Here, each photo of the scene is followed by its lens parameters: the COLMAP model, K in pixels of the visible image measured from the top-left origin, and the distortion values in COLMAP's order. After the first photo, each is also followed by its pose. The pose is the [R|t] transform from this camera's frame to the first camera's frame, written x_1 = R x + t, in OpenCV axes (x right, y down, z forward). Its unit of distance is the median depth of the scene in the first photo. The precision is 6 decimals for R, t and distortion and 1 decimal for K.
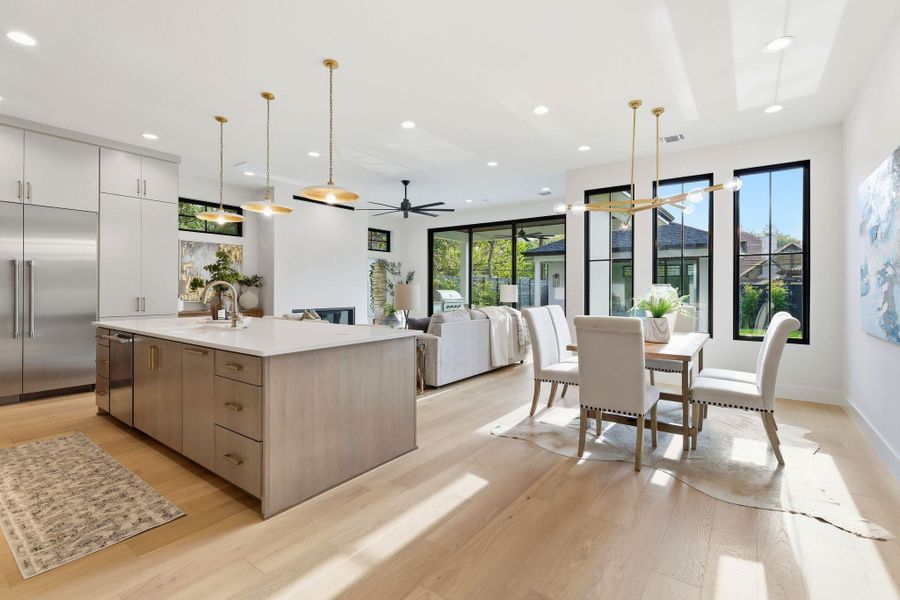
lens RADIAL K [[410.7, 0, 445.1], [0, 410.7, 294.5], [0, 0, 1]] dist [0.001772, -0.000491]
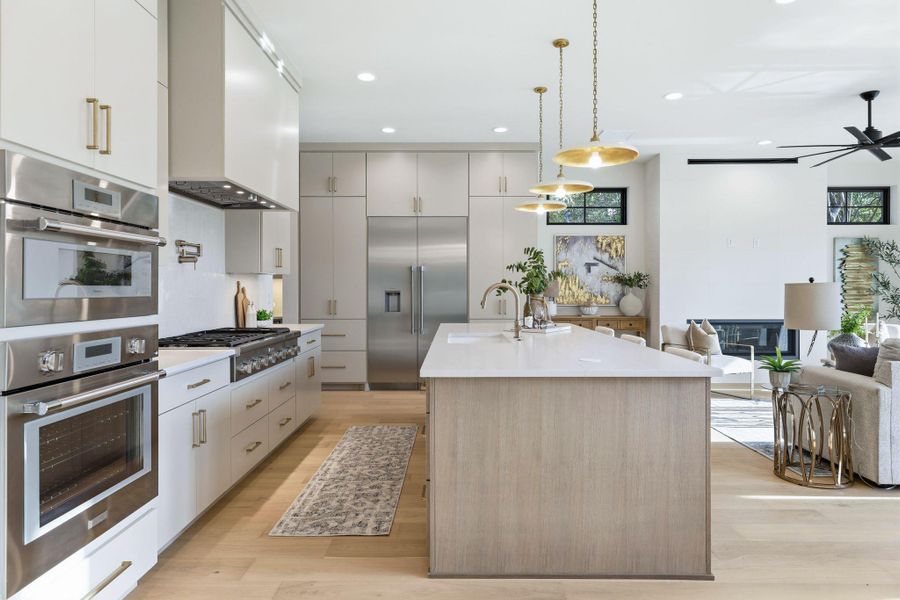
lens RADIAL K [[526.7, 0, 451.2], [0, 526.7, 297.5], [0, 0, 1]] dist [-0.003144, 0.000966]
pose [[0.589562, 0.010899, -0.807650, 0.291858], [-0.007903, 0.999939, 0.007725, -0.010966], [0.807684, 0.001829, 0.589612, 0.287778]]
